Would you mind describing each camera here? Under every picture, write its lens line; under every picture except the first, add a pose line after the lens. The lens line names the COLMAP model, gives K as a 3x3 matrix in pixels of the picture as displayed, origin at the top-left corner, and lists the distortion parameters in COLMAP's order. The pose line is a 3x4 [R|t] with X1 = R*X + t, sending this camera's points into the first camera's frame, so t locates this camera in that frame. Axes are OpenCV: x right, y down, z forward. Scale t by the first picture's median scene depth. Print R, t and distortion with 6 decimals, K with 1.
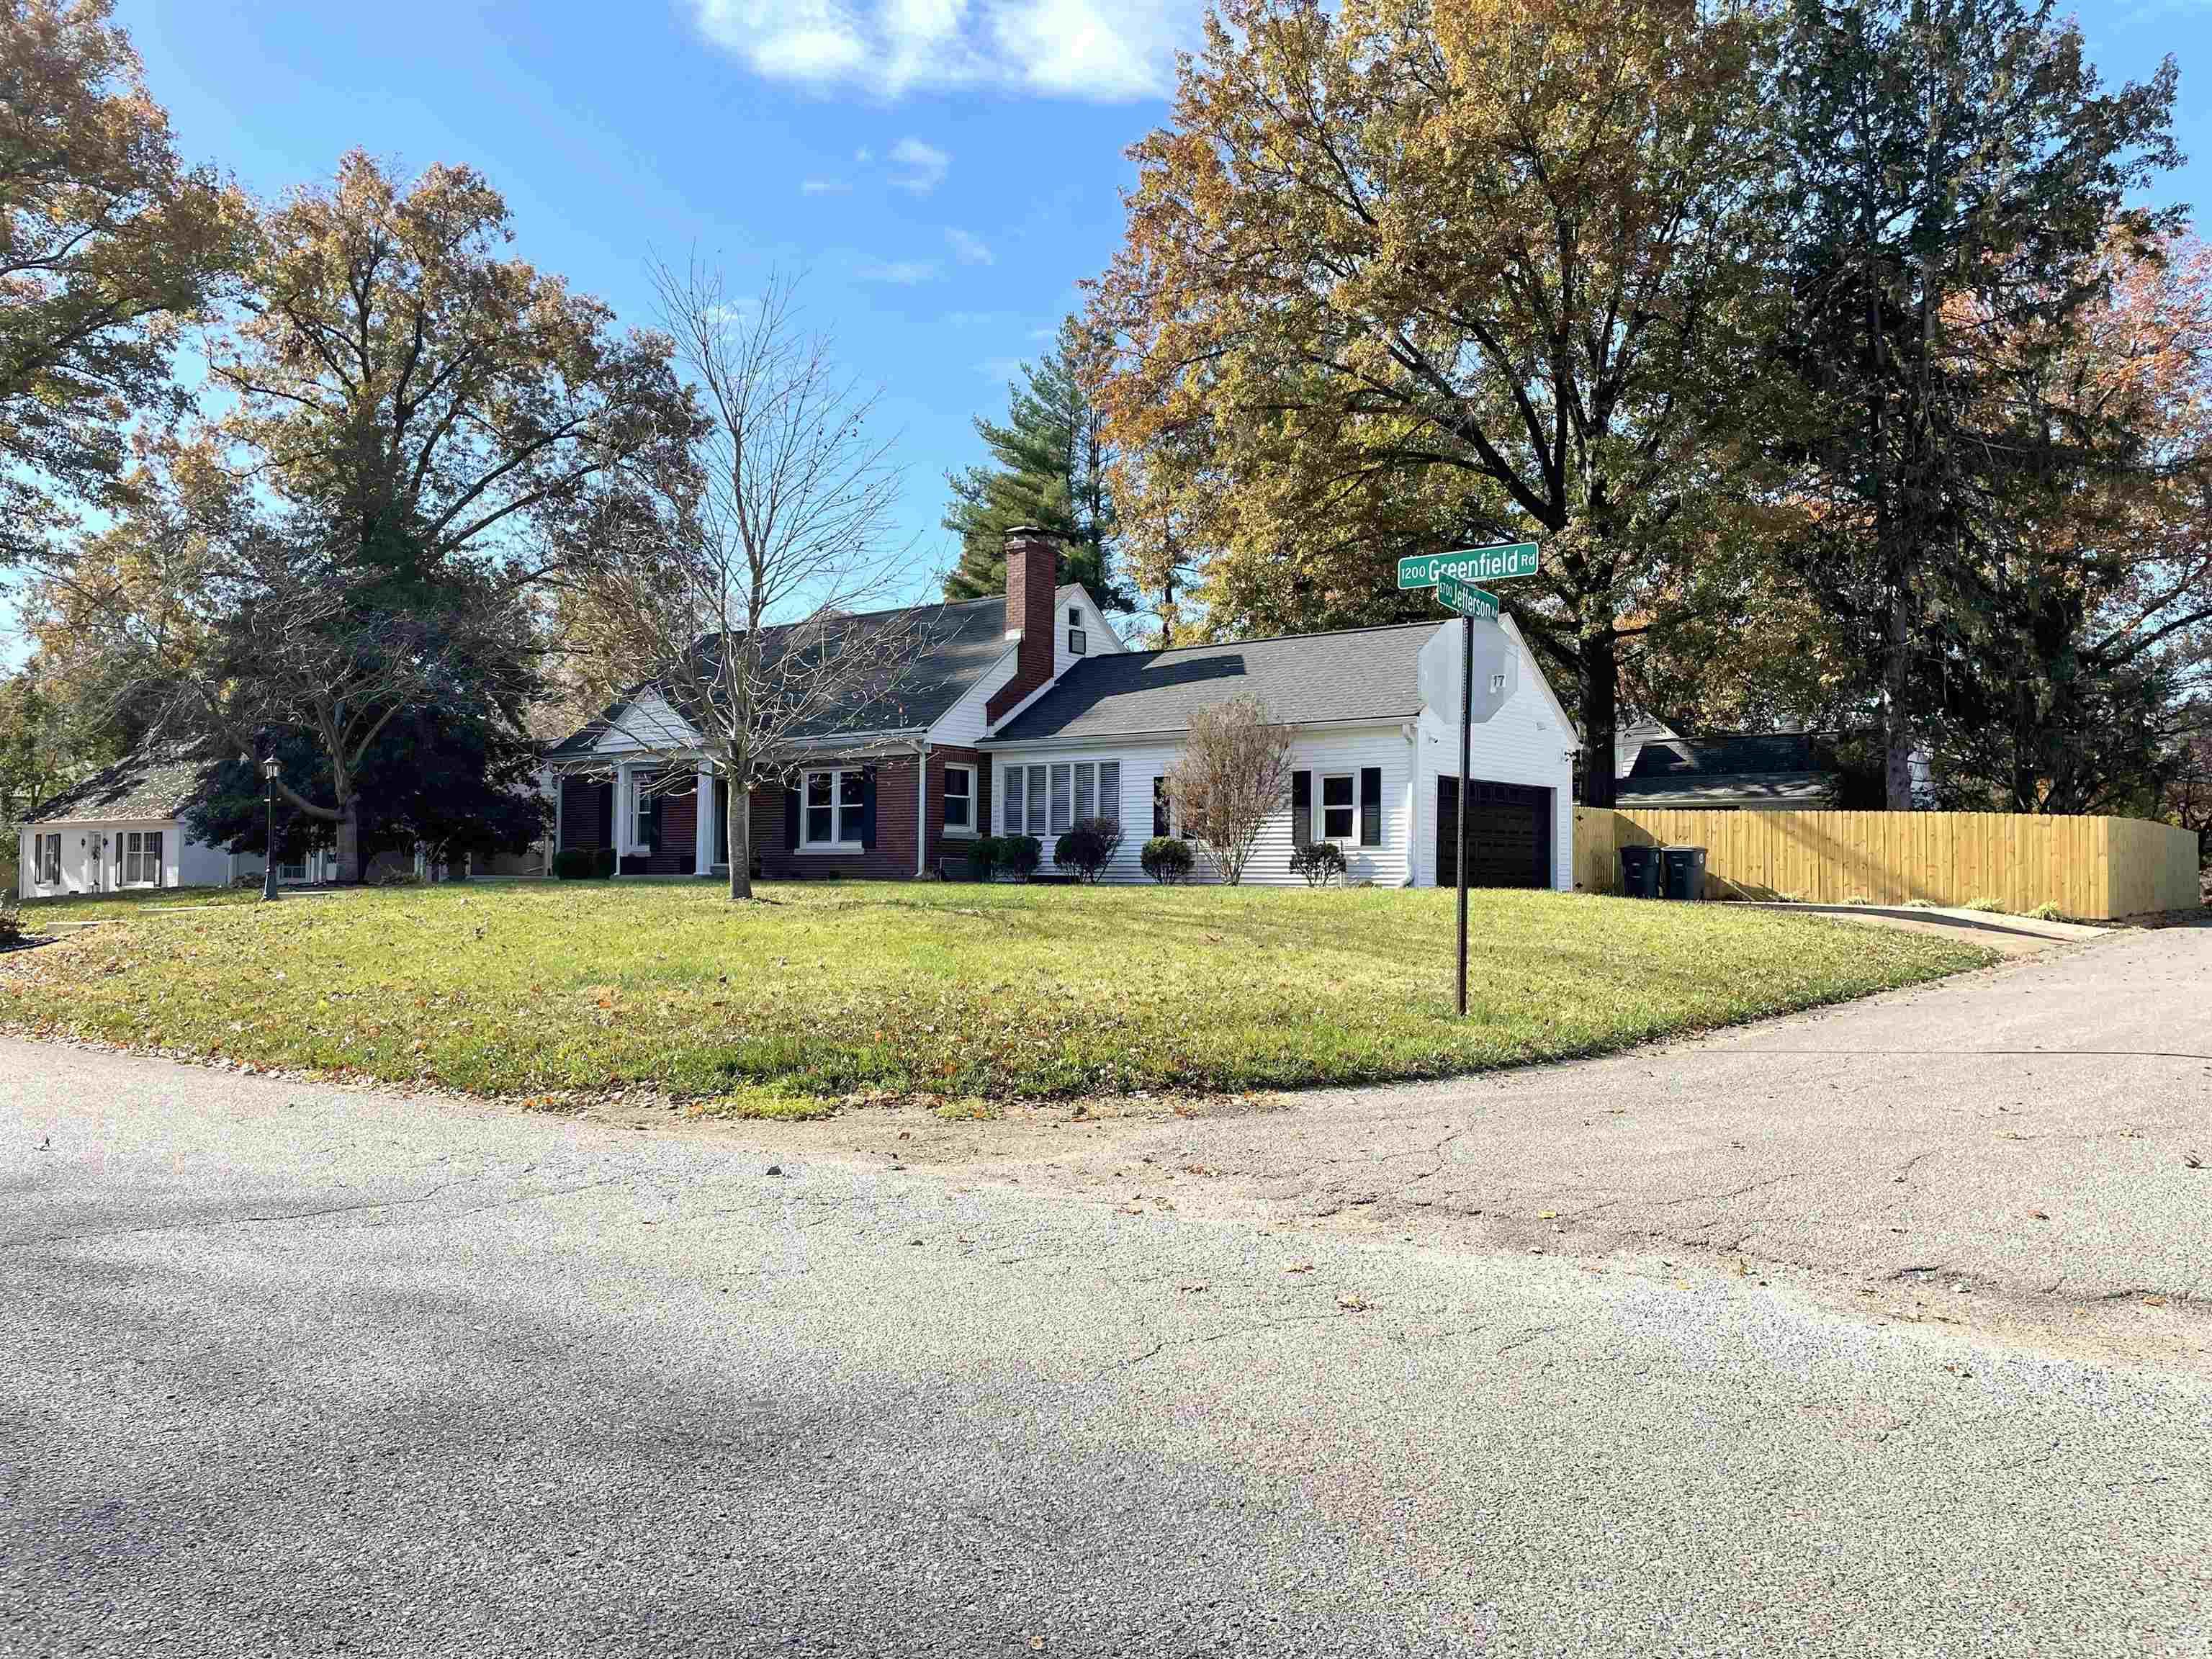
lens RADIAL K [[1667.3, 0, 1107.6], [0, 1667.3, 823.1], [0, 0, 1]] dist [0.082015, -0.112366]
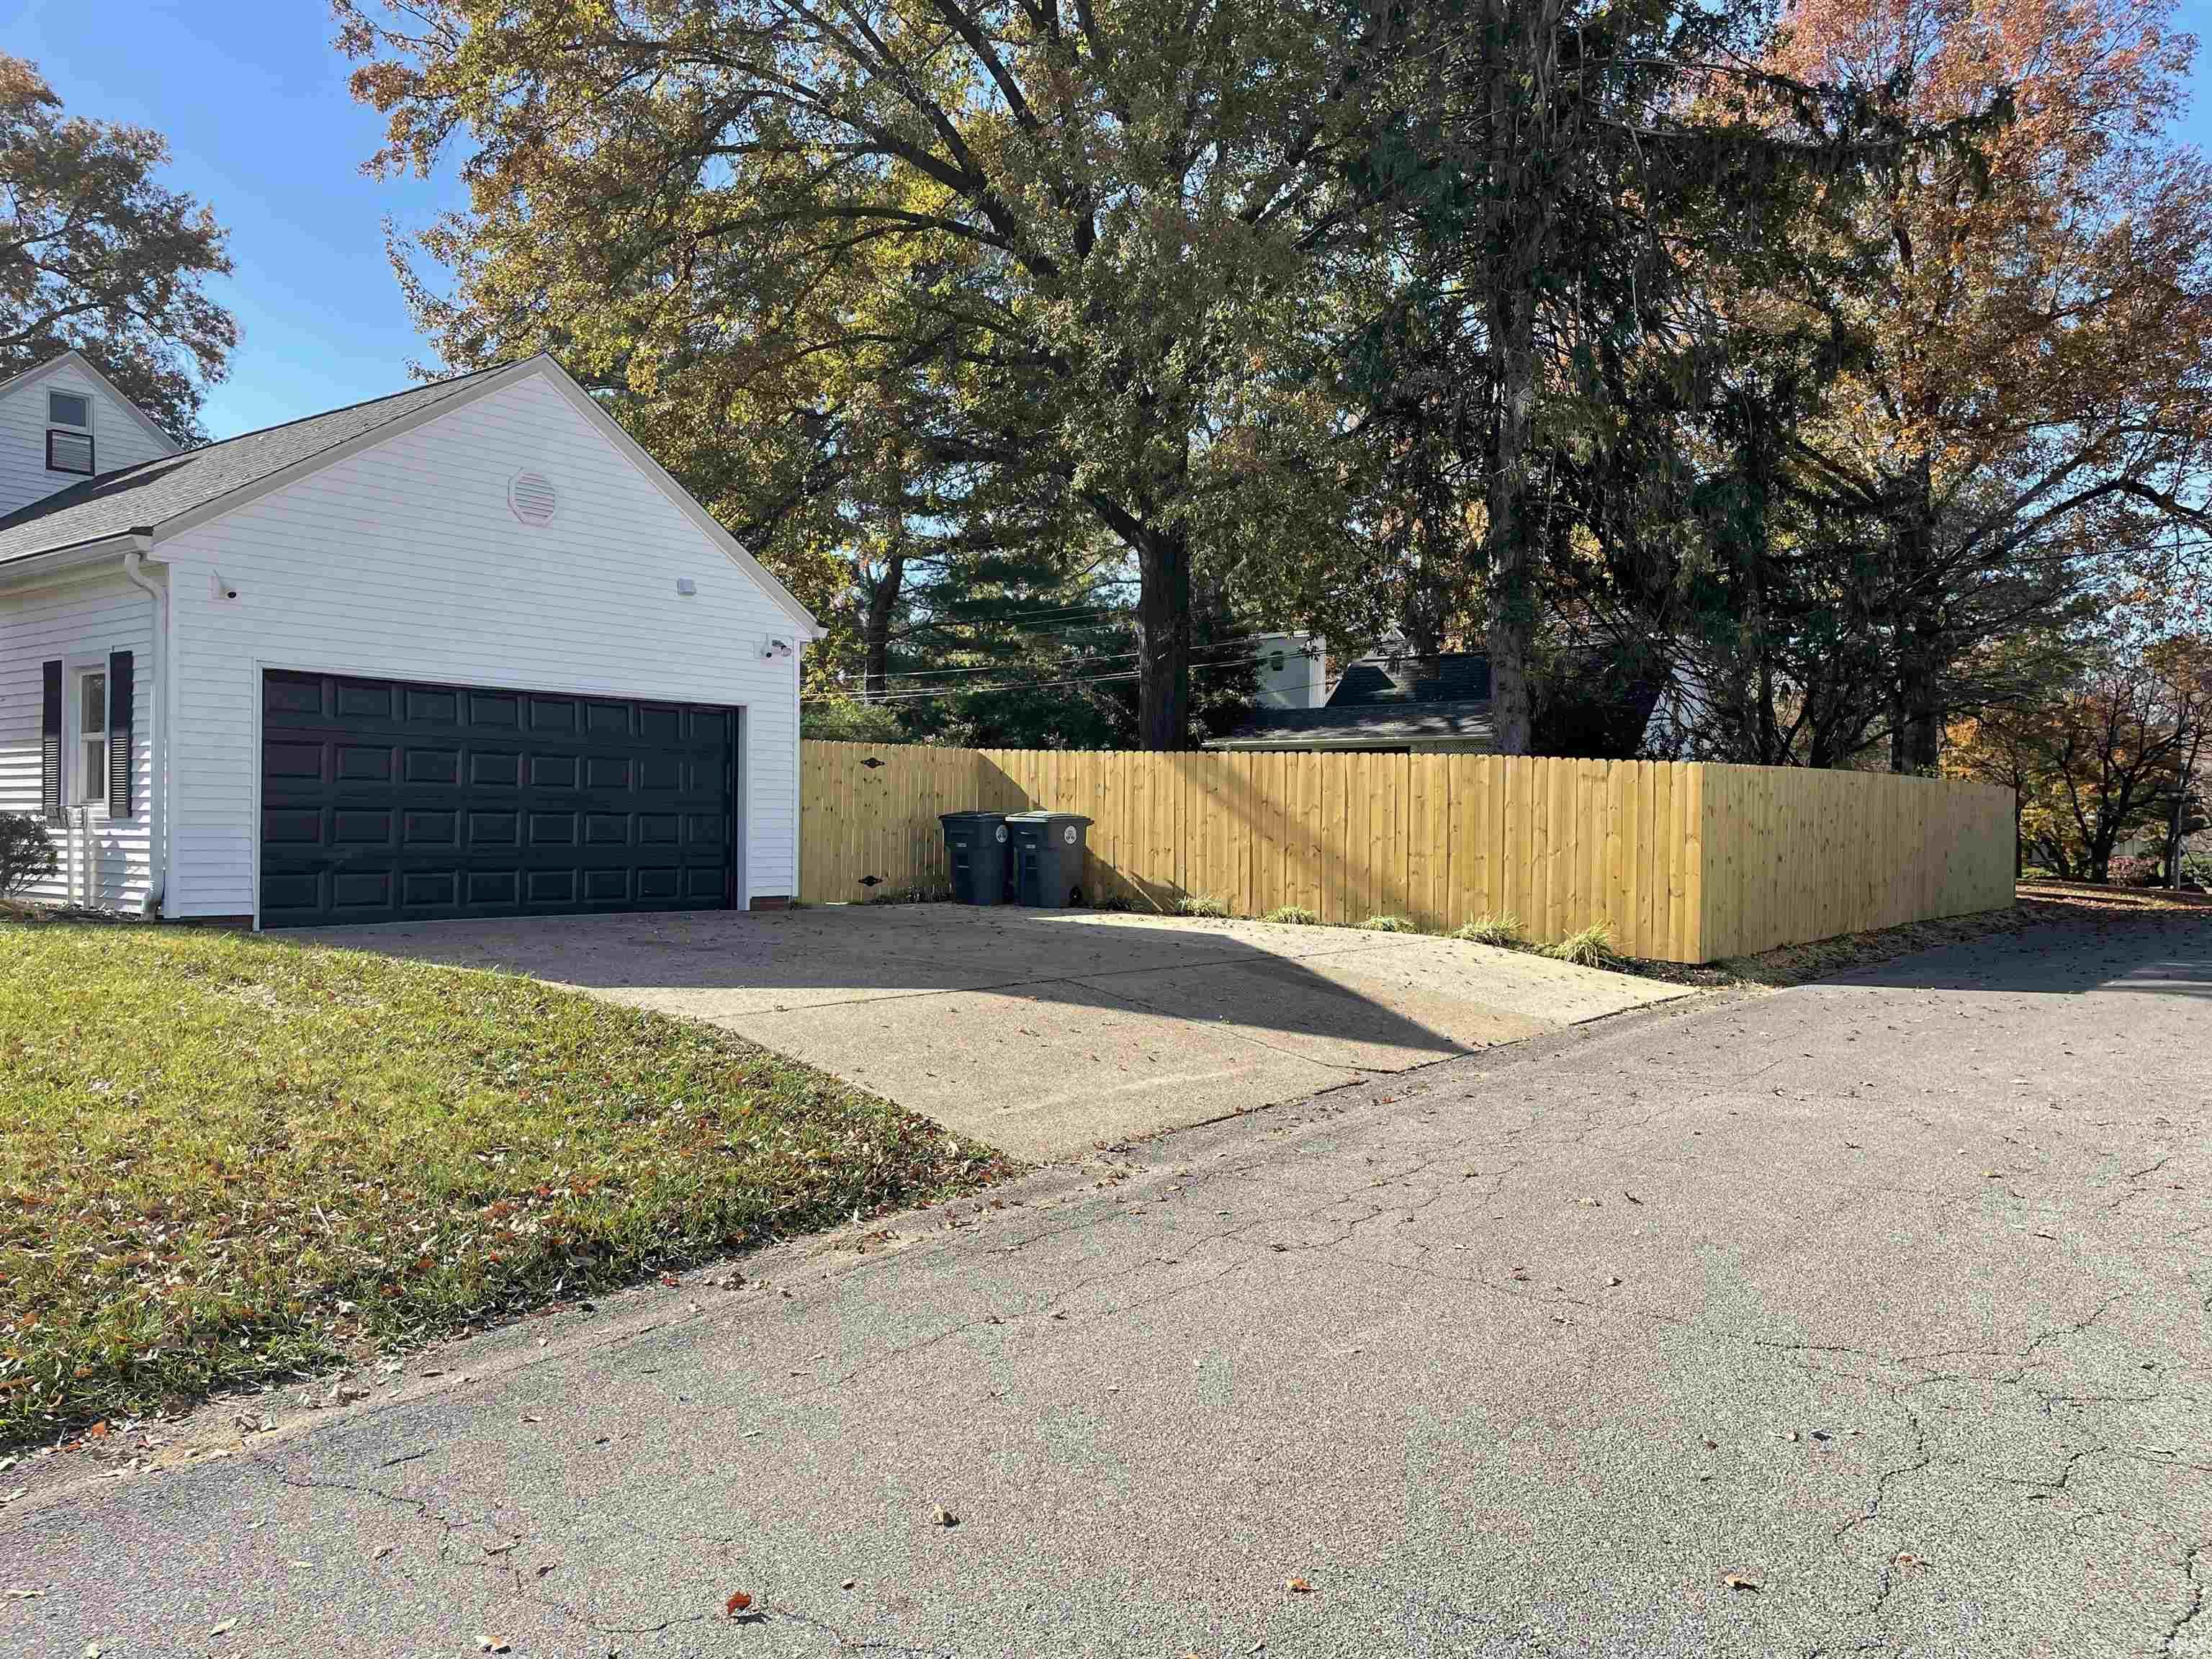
lens RADIAL K [[1667.3, 0, 1103.5], [0, 1667.3, 833.1], [0, 0, 1]] dist [0.082015, -0.112366]
pose [[0.999997, 0.002243, -0.001098, 0.370908], [-0.002199, 0.999258, 0.038460, -0.001272], [0.001183, -0.038458, 0.999260, 0.446115]]
